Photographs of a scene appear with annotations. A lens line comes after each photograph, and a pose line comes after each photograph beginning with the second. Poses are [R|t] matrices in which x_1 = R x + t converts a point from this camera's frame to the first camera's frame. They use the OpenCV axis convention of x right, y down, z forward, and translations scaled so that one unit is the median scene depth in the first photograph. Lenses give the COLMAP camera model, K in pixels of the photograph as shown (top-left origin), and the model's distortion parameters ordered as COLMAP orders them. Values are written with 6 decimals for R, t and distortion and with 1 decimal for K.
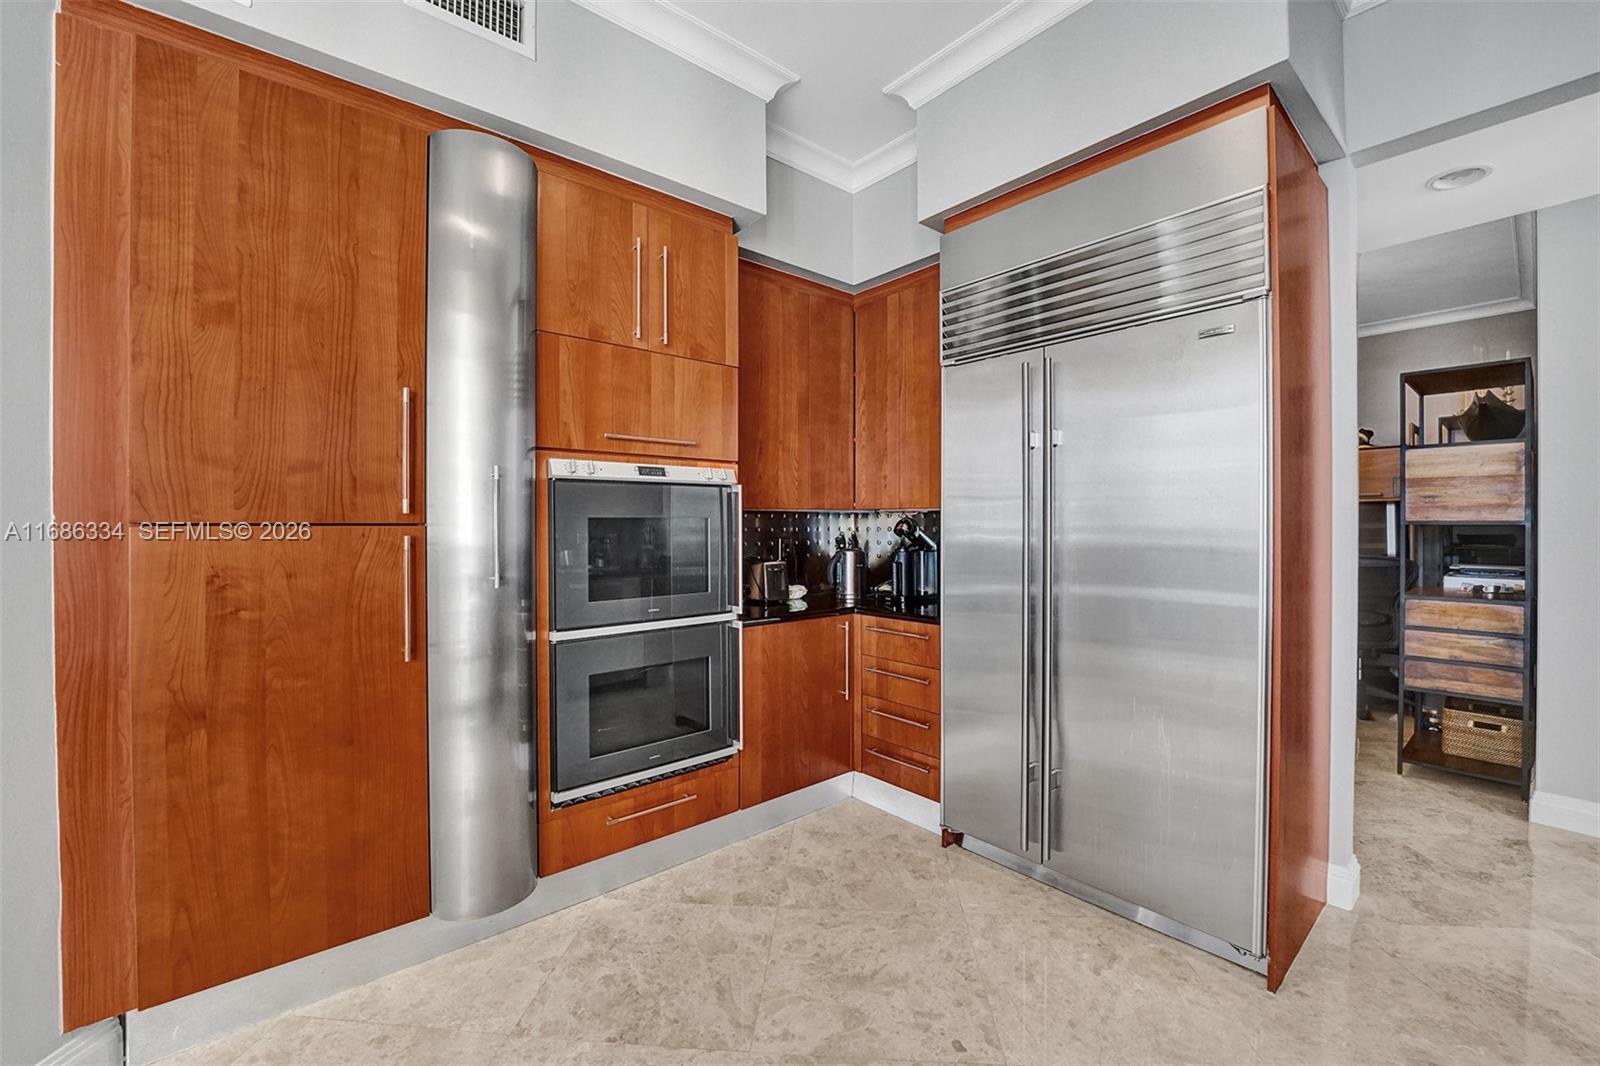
lens RADIAL K [[658.9, 0, 800.0], [0, 658.9, 533.0], [0, 0, 1]] dist [-0.020195, 0.000225]
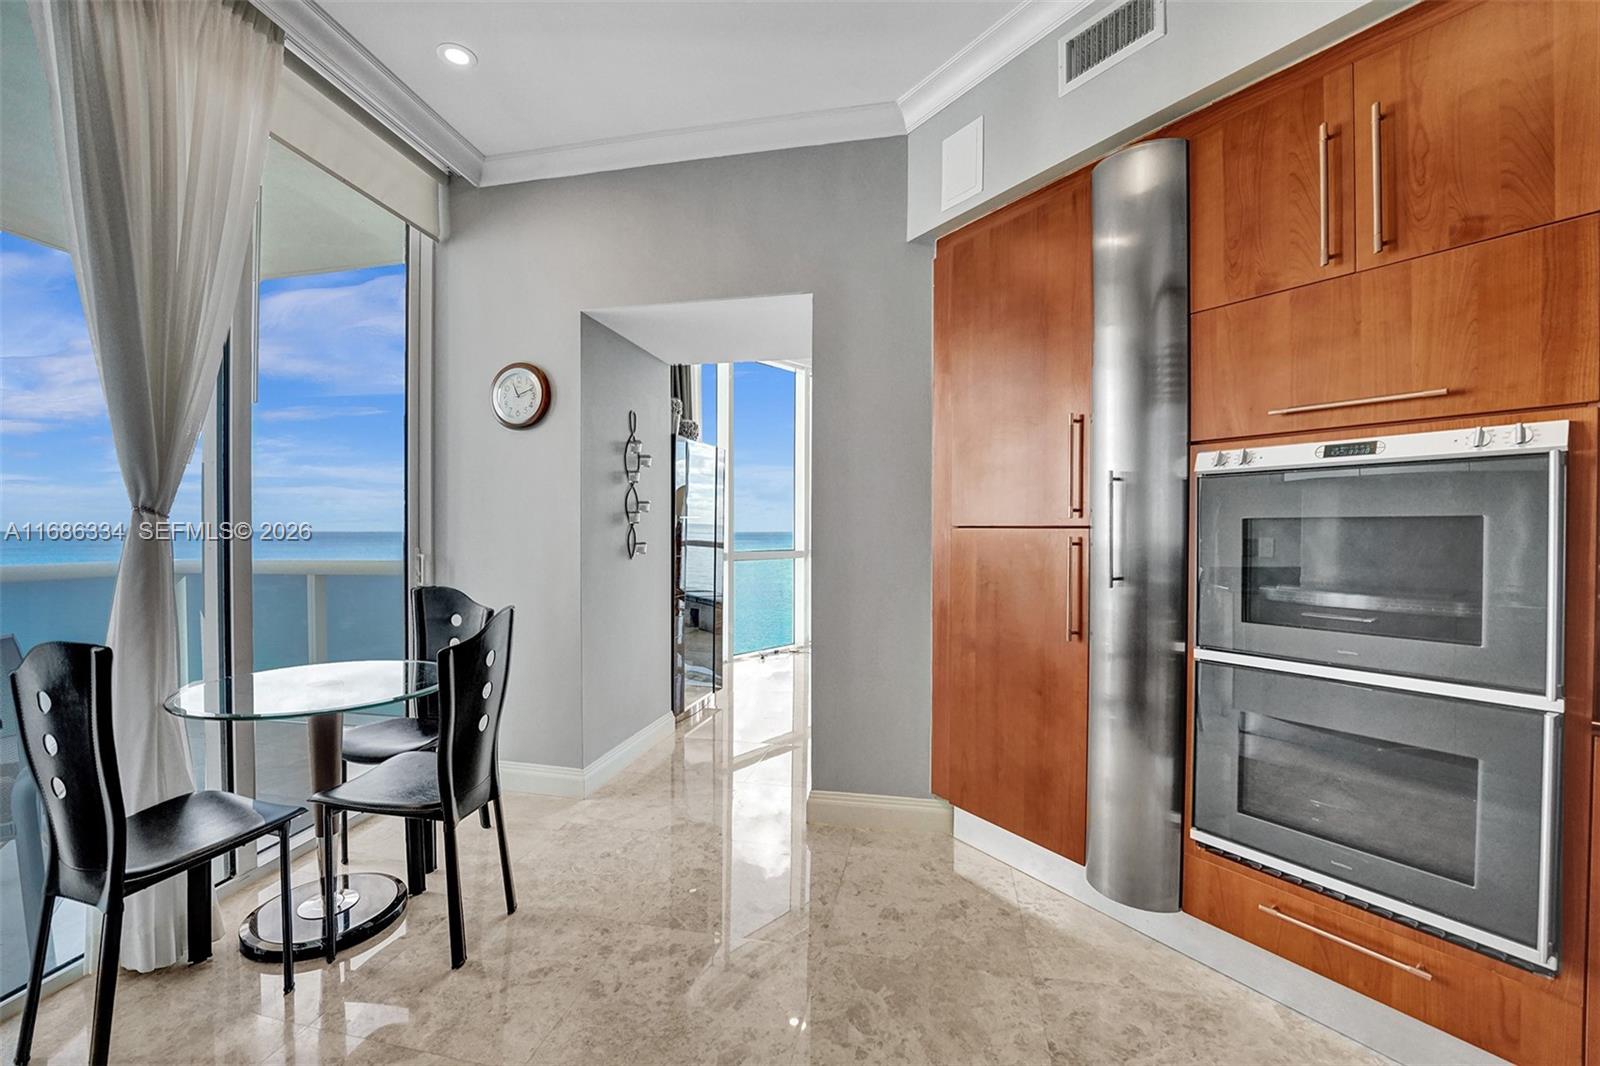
lens RADIAL K [[658.9, 0, 800.0], [0, 658.9, 533.0], [0, 0, 1]] dist [-0.020195, 0.000225]
pose [[-0.133043, 0.007304, -0.991083, 0.508258], [-0.009055, 0.999922, 0.008585, -0.007249], [0.991069, 0.010116, -0.132966, 0.511386]]
